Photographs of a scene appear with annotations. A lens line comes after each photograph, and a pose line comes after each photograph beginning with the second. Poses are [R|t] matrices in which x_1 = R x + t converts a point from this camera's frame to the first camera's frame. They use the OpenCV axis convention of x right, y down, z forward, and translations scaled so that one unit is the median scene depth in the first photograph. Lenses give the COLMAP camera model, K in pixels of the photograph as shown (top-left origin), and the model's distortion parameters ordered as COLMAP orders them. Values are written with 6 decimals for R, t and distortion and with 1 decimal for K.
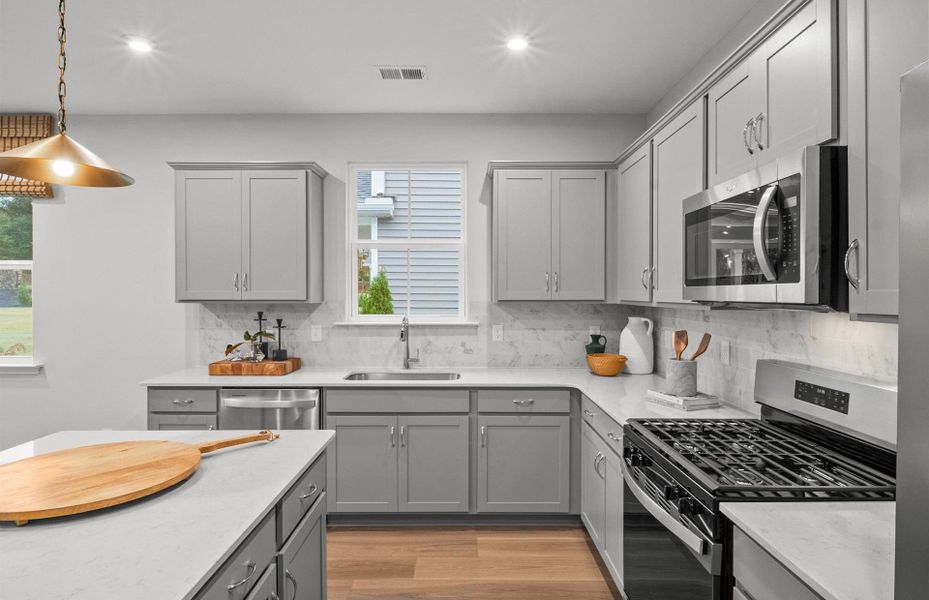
lens RADIAL K [[504.3, 0, 463.6], [0, 504.3, 303.1], [0, 0, 1]] dist [-0.000902, 0.001892]
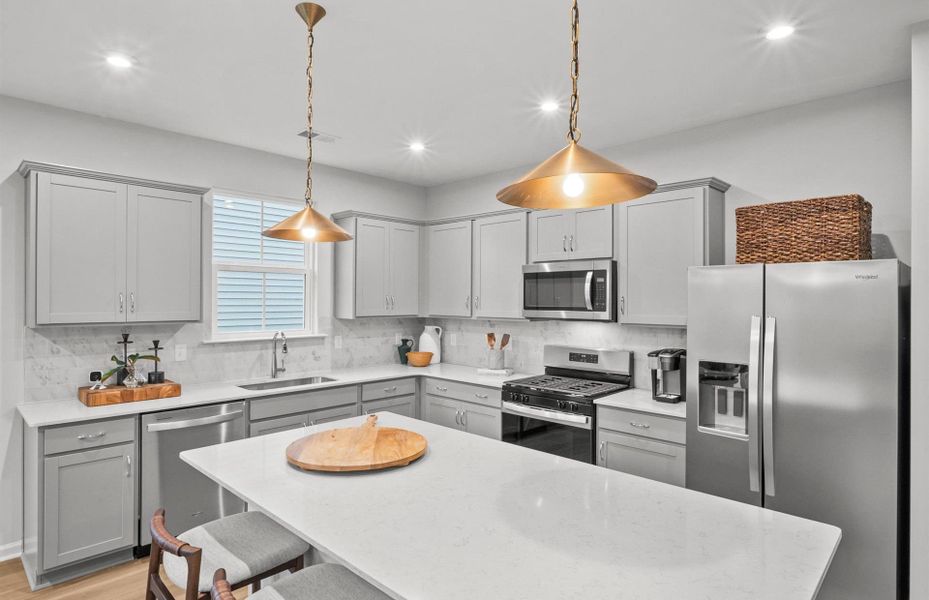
lens RADIAL K [[504.3, 0, 467.9], [0, 504.3, 296.8], [0, 0, 1]] dist [-0.000902, 0.001892]
pose [[0.690171, 0.006450, 0.723617, -0.655519], [0.008560, 0.999818, -0.017075, -0.030858], [-0.723595, 0.017979, 0.689990, -0.110456]]
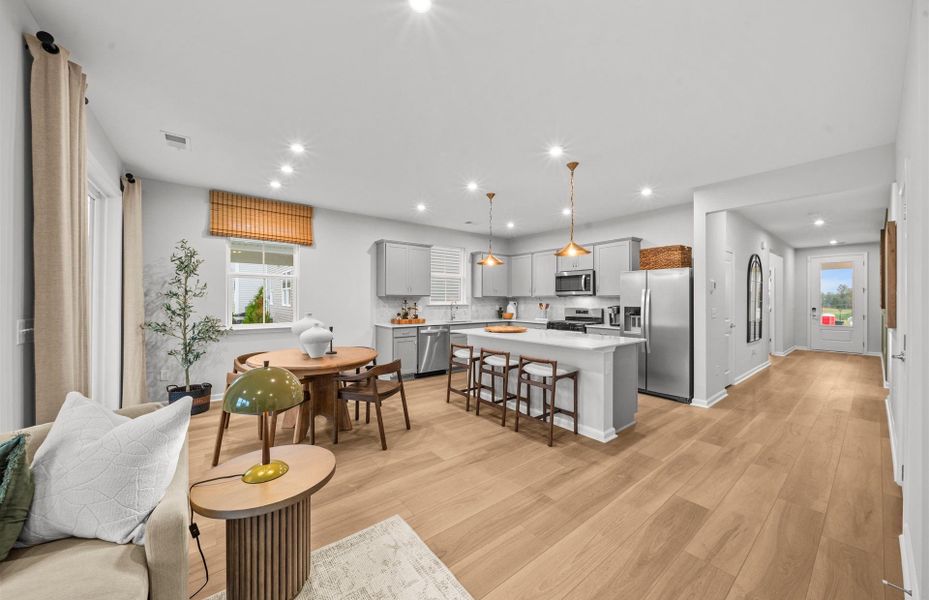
lens RADIAL K [[327.1, 0, 466.7], [0, 327.1, 297.0], [0, 0, 1]] dist [-0.006104, -0.000270]
pose [[0.783054, 0.005011, 0.621934, -1.208913], [0.010276, 0.999727, -0.020993, 0.039877], [-0.621869, 0.022830, 0.782788, -0.490770]]
